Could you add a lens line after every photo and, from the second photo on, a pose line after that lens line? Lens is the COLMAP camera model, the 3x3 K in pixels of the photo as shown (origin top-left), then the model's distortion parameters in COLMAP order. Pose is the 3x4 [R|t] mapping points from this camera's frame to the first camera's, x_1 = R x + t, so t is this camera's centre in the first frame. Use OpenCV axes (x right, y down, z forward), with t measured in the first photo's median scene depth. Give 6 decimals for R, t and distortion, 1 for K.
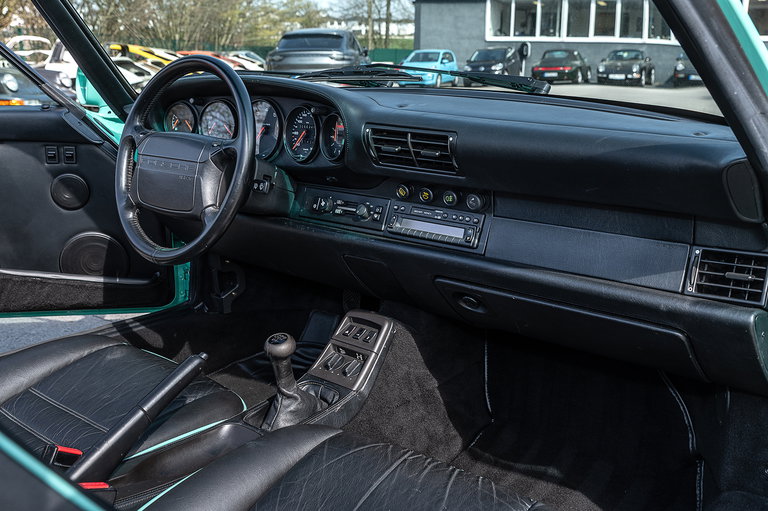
lens RADIAL K [[804.2, 0, 384.0], [0, 804.2, 255.5], [0, 0, 1]] dist [-0.013170, -0.006992]
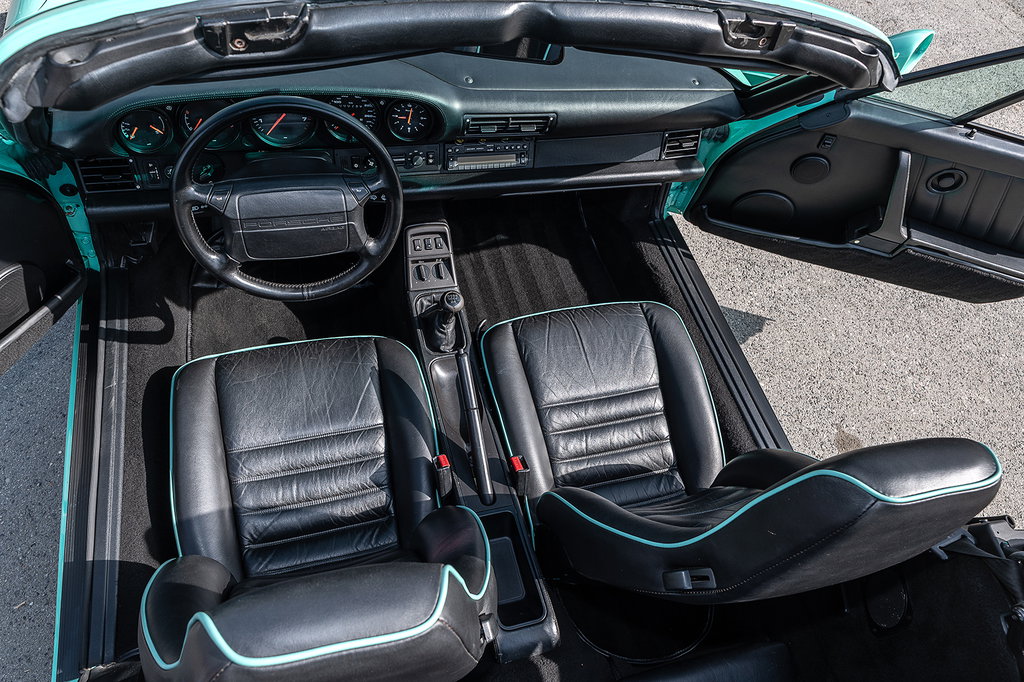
lens RADIAL K [[710.0, 0, 524.0], [0, 710.0, 336.6], [0, 0, 1]] dist [0.013777, -0.000378]
pose [[0.544293, -0.628390, 0.555762, -0.696735], [0.035256, 0.679042, 0.733252, -0.652967], [-0.838154, -0.379510, 0.391752, 0.383158]]
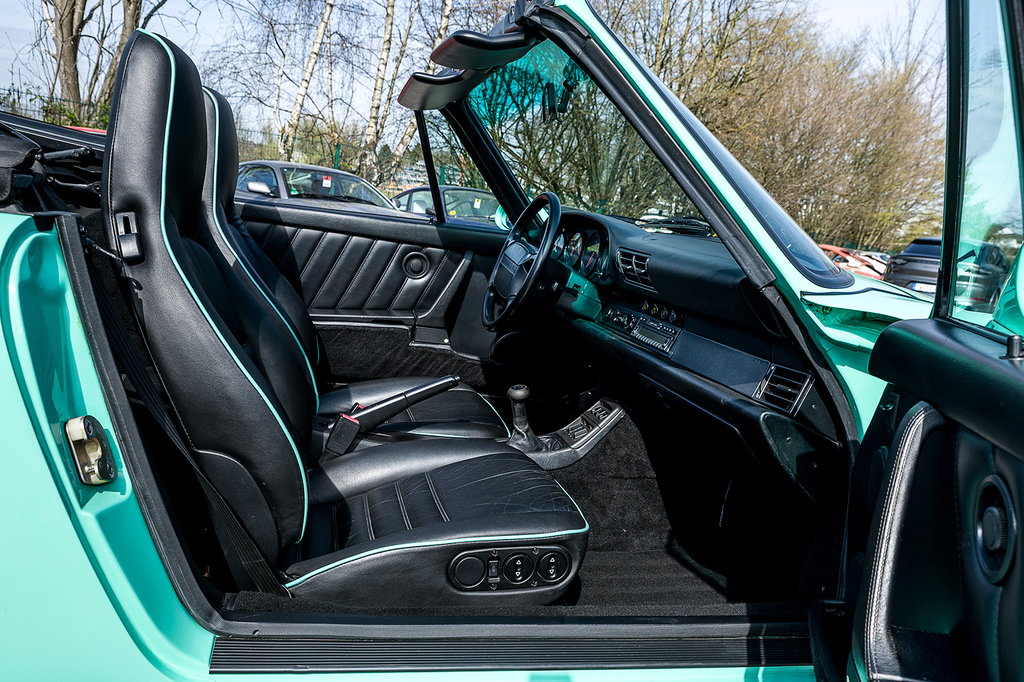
lens RADIAL K [[890.7, 0, 512.0], [0, 890.7, 341.0], [0, 0, 1]] dist [-0.006829, -0.005275]
pose [[0.787282, 0.183808, -0.588558, 0.684703], [-0.269267, 0.961195, -0.060001, 0.112830], [0.554691, 0.205717, 0.806225, -0.238049]]
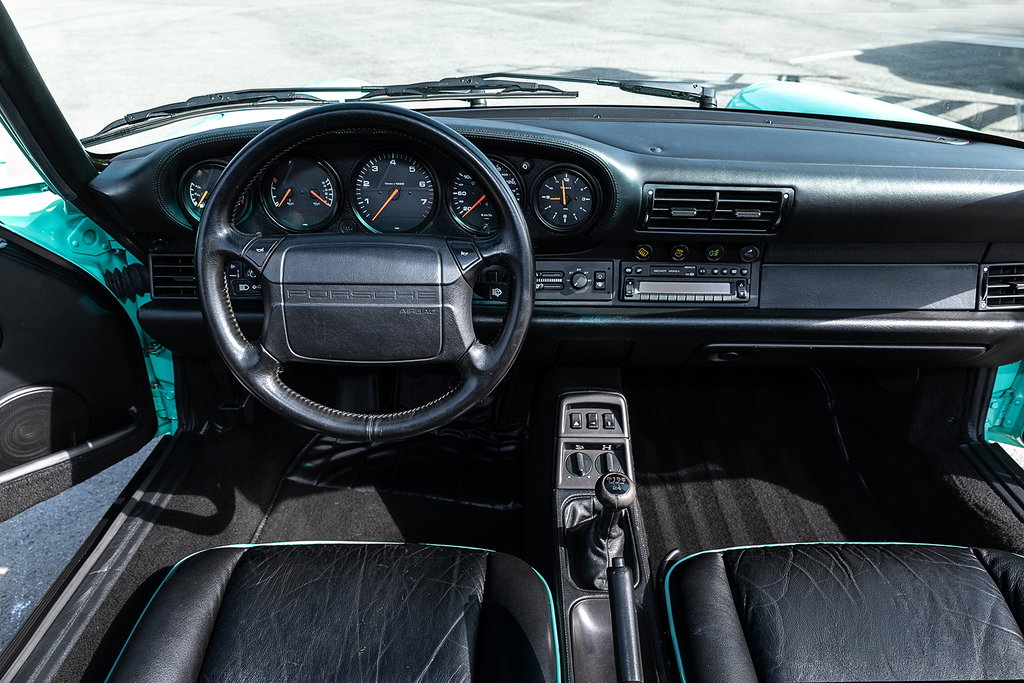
lens RADIAL K [[710.0, 0, 524.0], [0, 710.0, 337.1], [0, 0, 1]] dist [0.013777, -0.000378]
pose [[0.758110, -0.302839, 0.577545, -0.509516], [0.148138, 0.942453, 0.299727, -0.230302], [-0.635078, -0.141670, 0.759346, 0.507046]]
